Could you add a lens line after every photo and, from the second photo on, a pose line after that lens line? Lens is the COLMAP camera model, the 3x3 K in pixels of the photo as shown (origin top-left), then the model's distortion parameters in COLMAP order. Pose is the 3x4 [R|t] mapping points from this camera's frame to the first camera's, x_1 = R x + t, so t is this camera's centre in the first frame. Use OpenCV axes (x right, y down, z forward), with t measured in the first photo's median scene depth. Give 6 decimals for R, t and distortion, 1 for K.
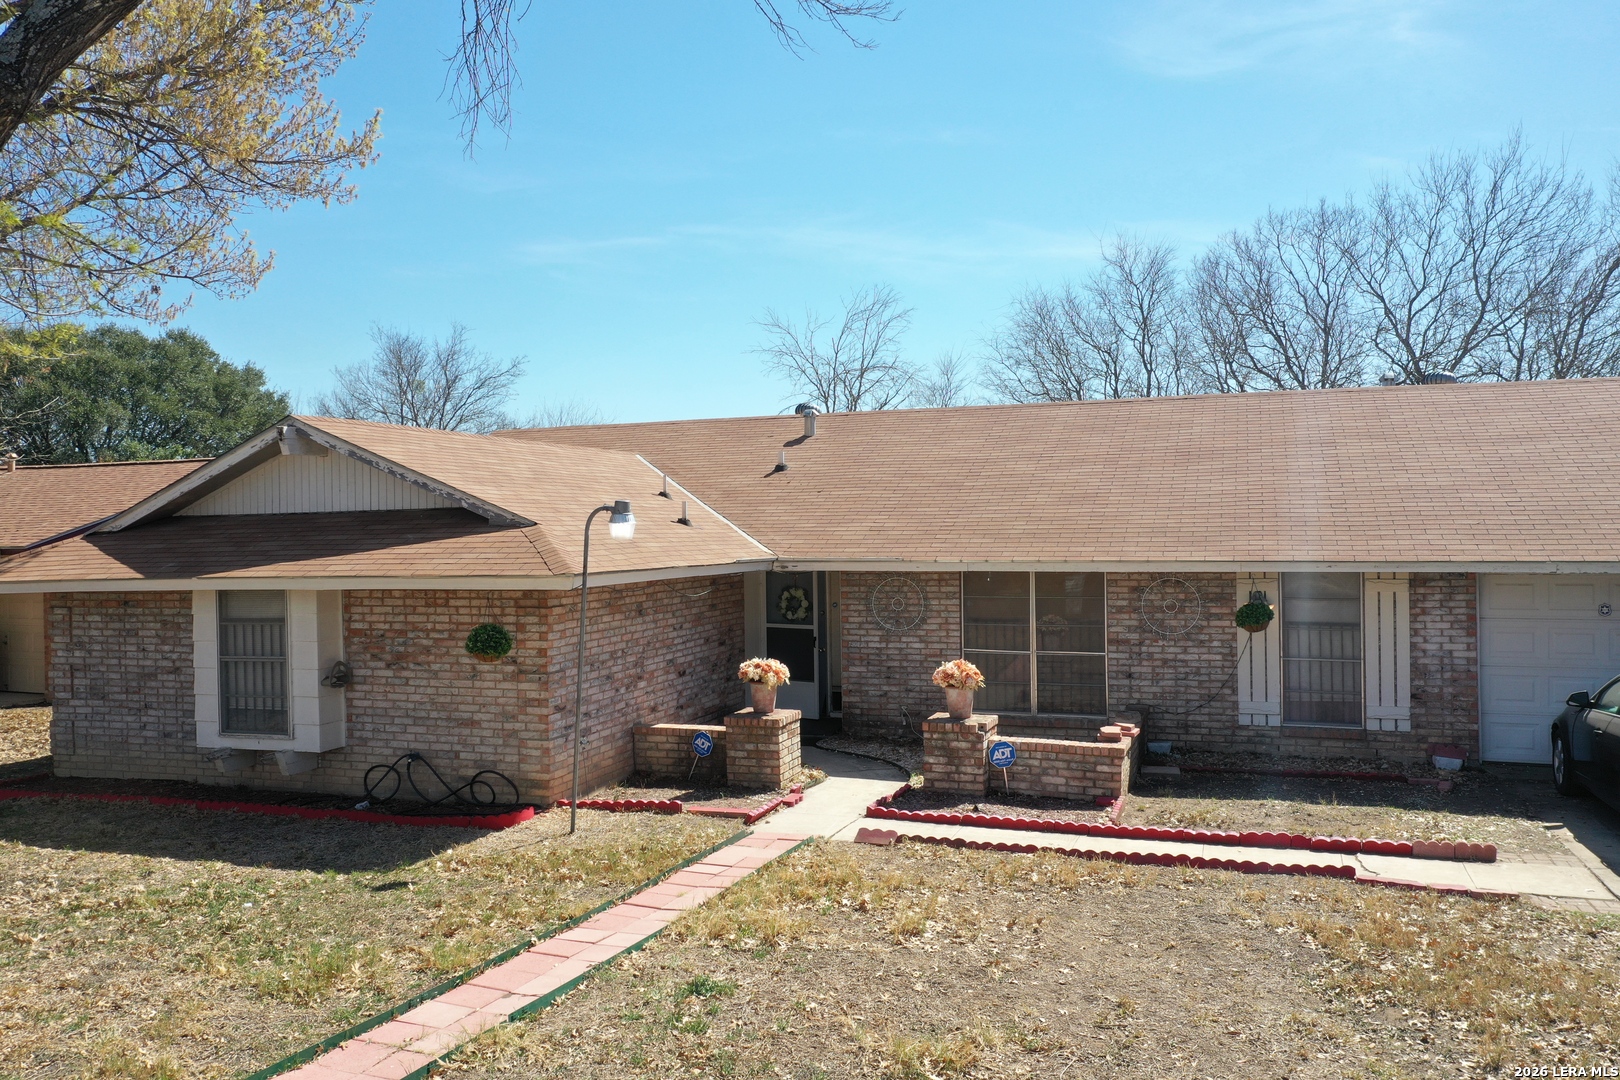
lens RADIAL K [[1282.6, 0, 810.0], [0, 1282.6, 540.0], [0, 0, 1]] dist [0.008254, -0.002291]
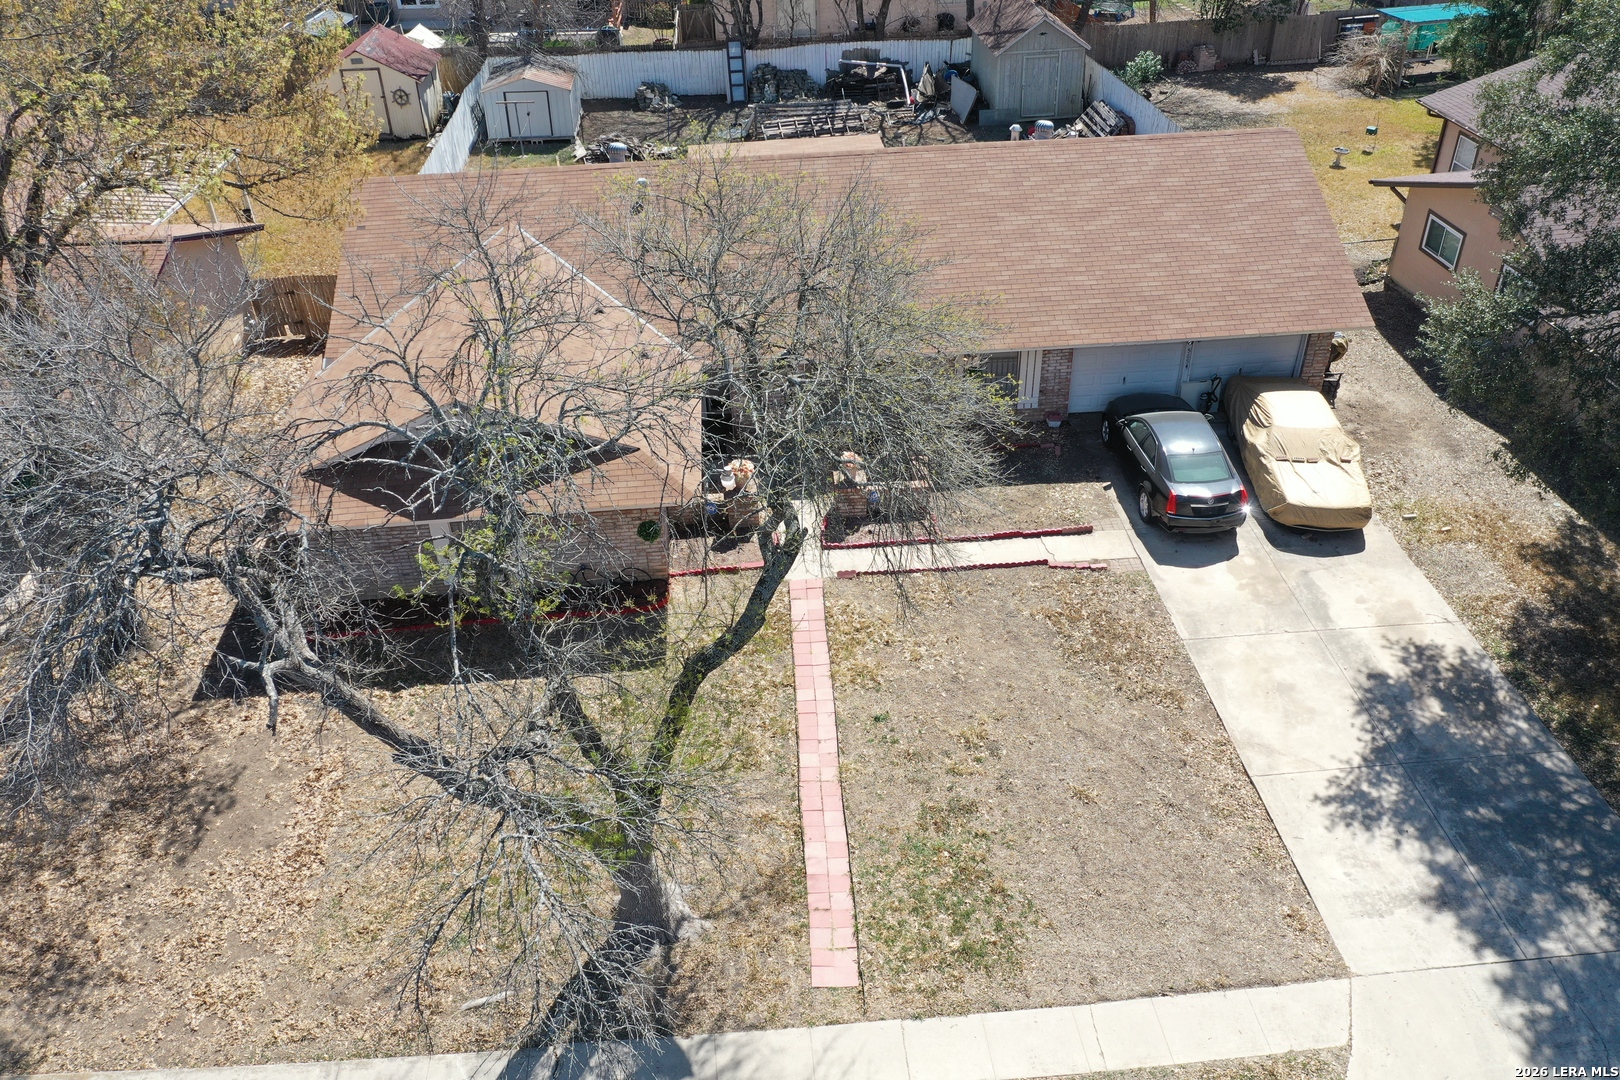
lens RADIAL K [[1251.2, 0, 818.4], [0, 1251.2, 566.8], [0, 0, 1]] dist [-0.002686, -0.003292]
pose [[0.915291, -0.248248, 0.317200, -0.564467], [0.014512, 0.807312, 0.589946, -0.877972], [-0.402533, -0.535369, 0.742528, -0.464446]]
